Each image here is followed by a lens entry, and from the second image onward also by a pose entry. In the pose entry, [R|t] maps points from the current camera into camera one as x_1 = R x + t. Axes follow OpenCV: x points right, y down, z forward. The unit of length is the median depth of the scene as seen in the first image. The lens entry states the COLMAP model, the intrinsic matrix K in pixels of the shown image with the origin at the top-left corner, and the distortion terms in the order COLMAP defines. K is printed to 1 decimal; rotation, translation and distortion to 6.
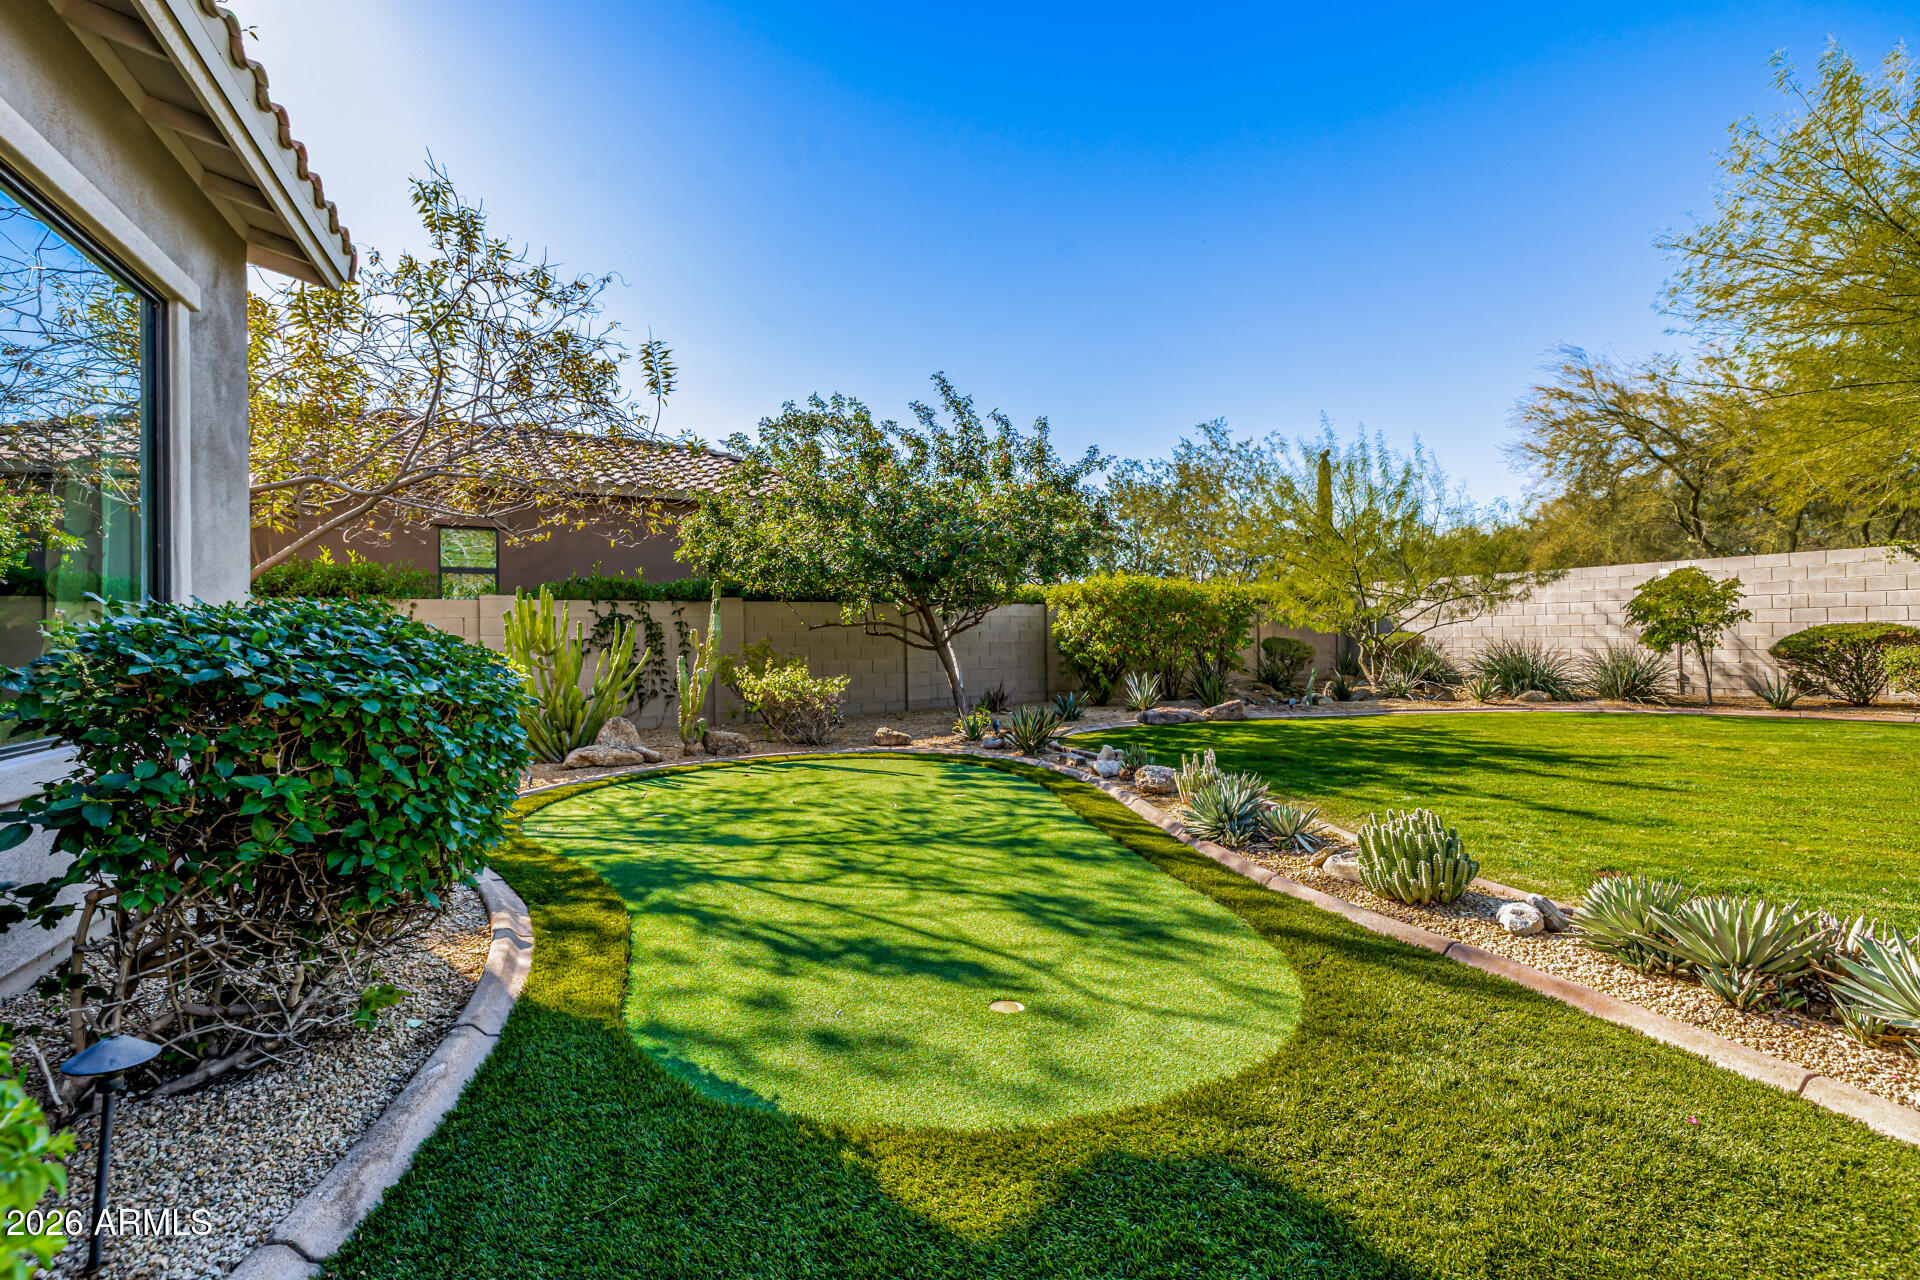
lens RADIAL K [[868.4, 0, 955.1], [0, 868.4, 641.8], [0, 0, 1]] dist [-0.000301, 0.000581]
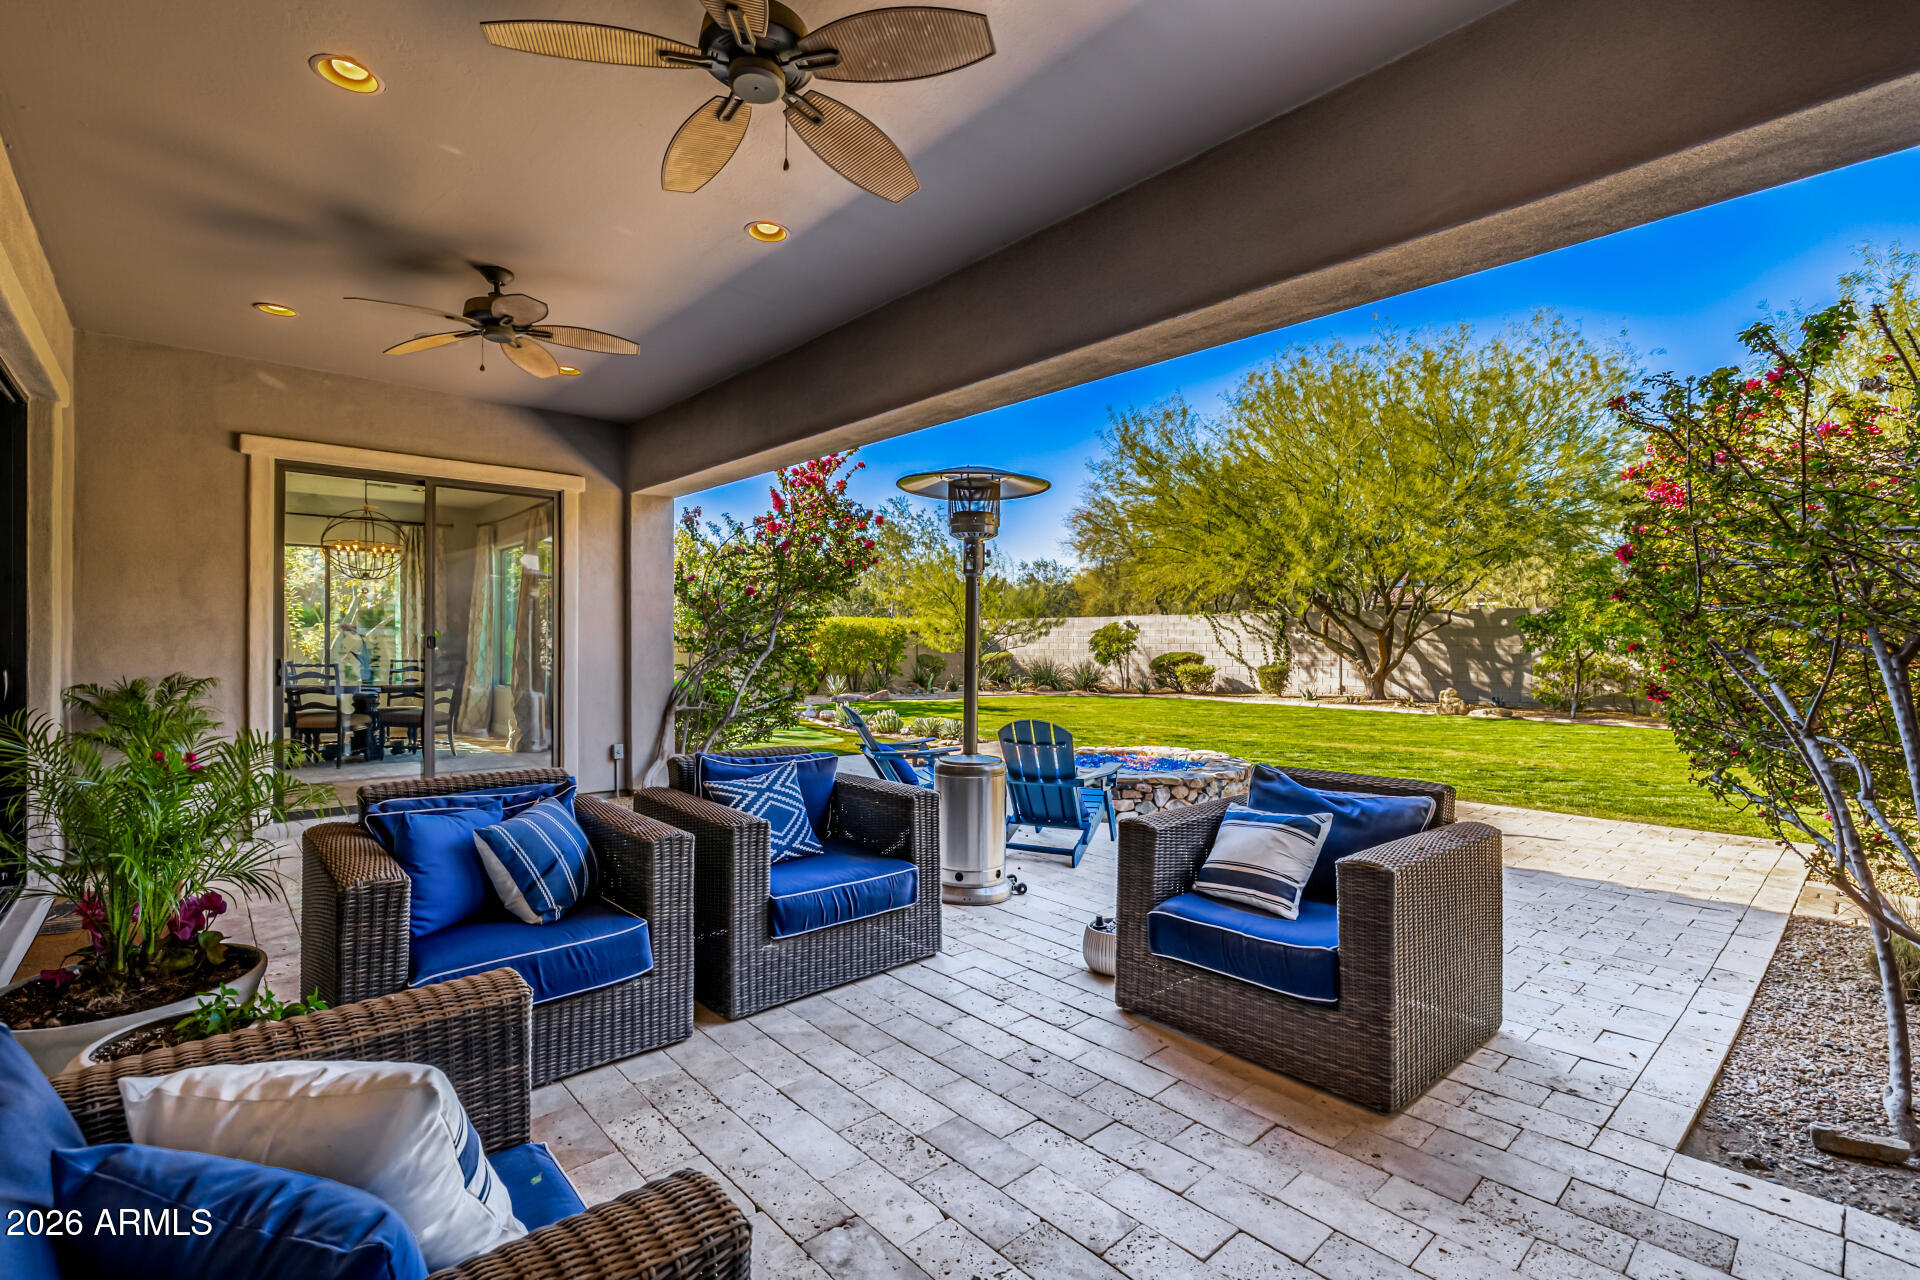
lens RADIAL K [[868.4, 0, 955.0], [0, 868.4, 641.0], [0, 0, 1]] dist [-0.000301, 0.000581]
pose [[0.951573, 0.014927, 0.307062, -0.097607], [-0.012682, 0.999876, -0.009303, -0.020330], [-0.307162, 0.004958, 0.951644, -0.750104]]
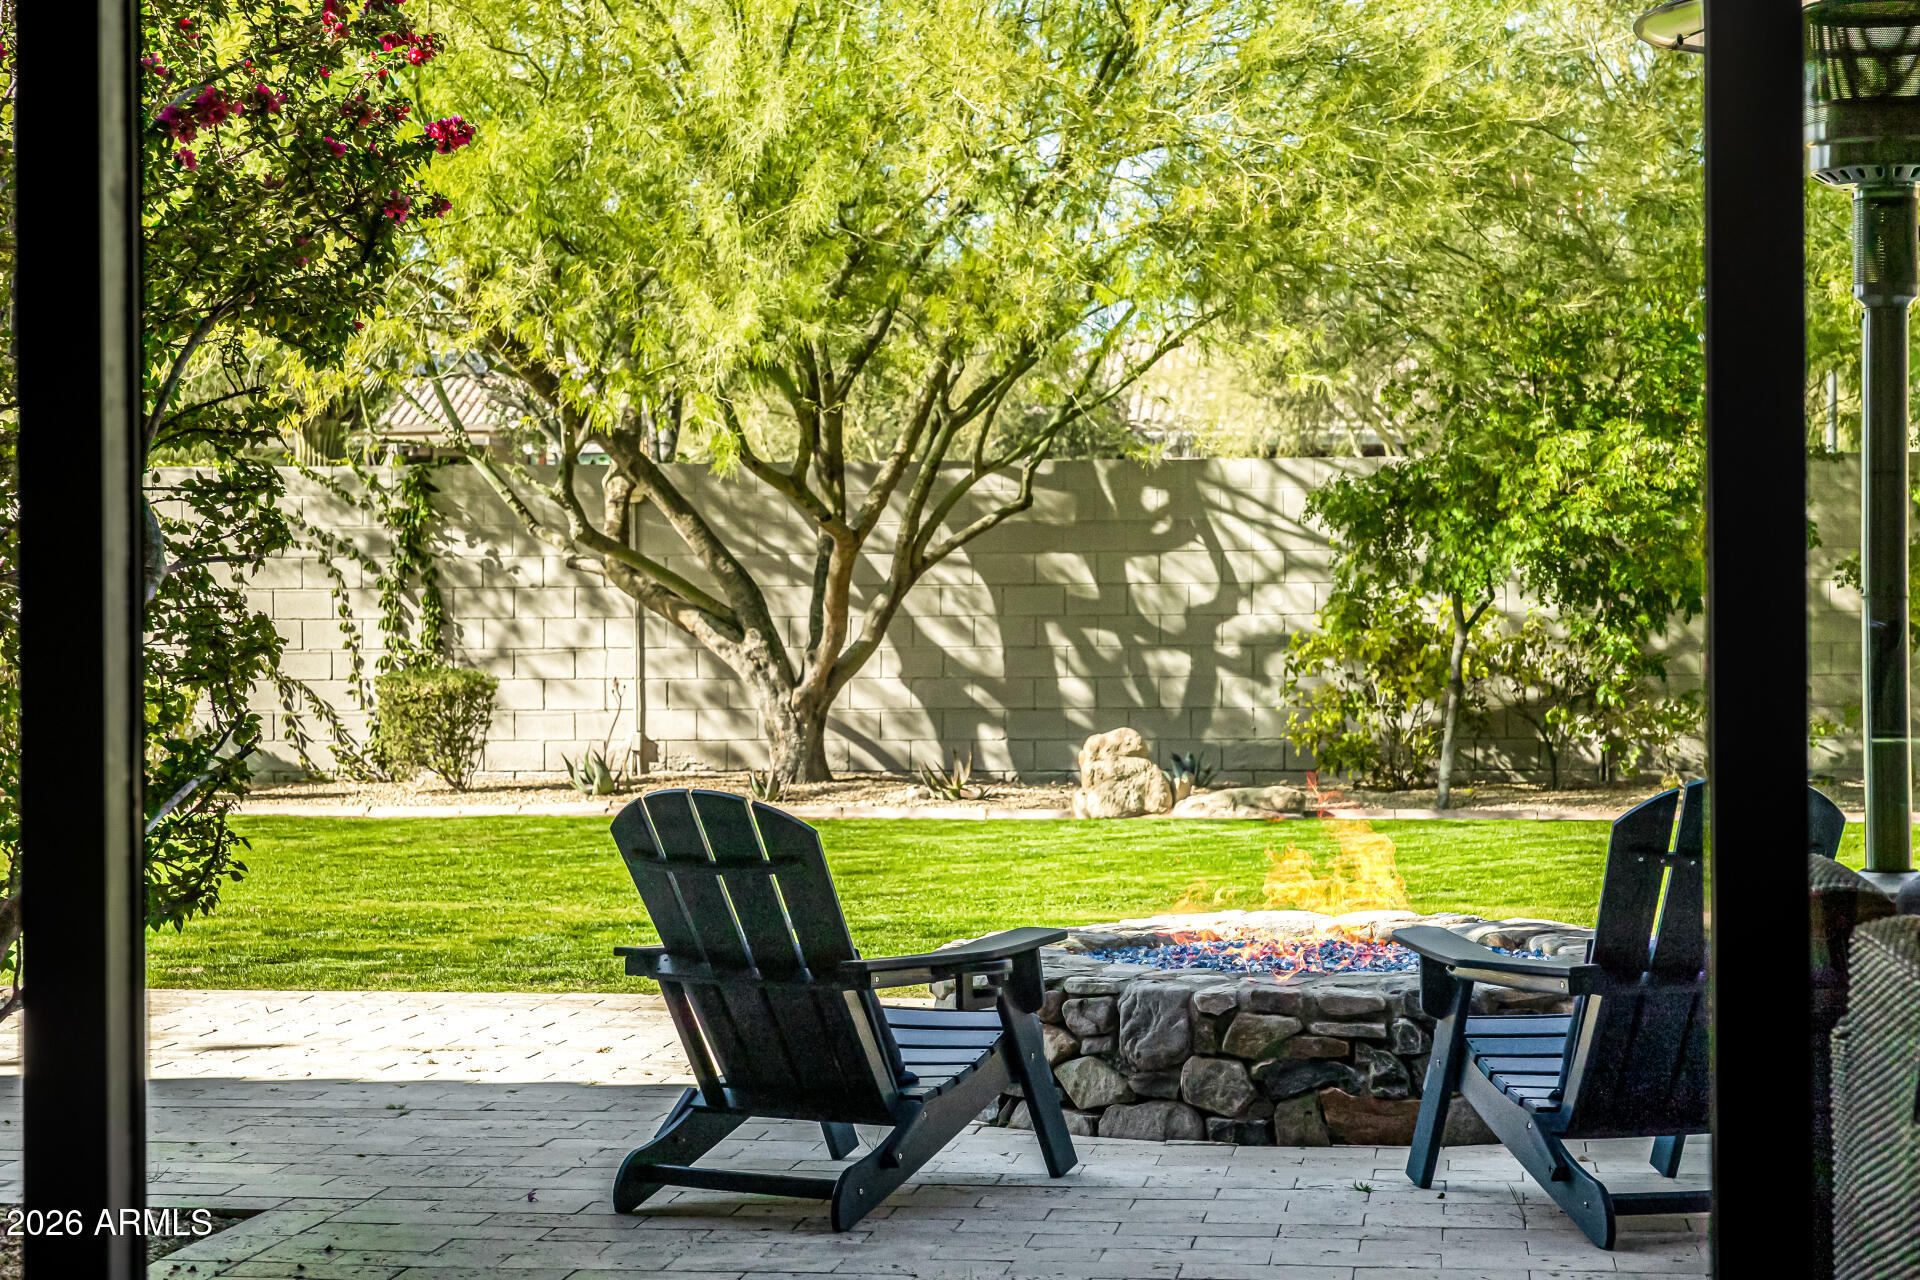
lens RADIAL K [[3992.3, 0, 961.0], [0, 3992.3, 639.1], [0, 0, 1]] dist [0.074749, 0.000000]
pose [[0.529055, -0.001332, 0.848586, -0.548166], [0.004894, 0.999987, -0.001482, -0.007054], [-0.848573, 0.004937, 0.529055, -0.605977]]
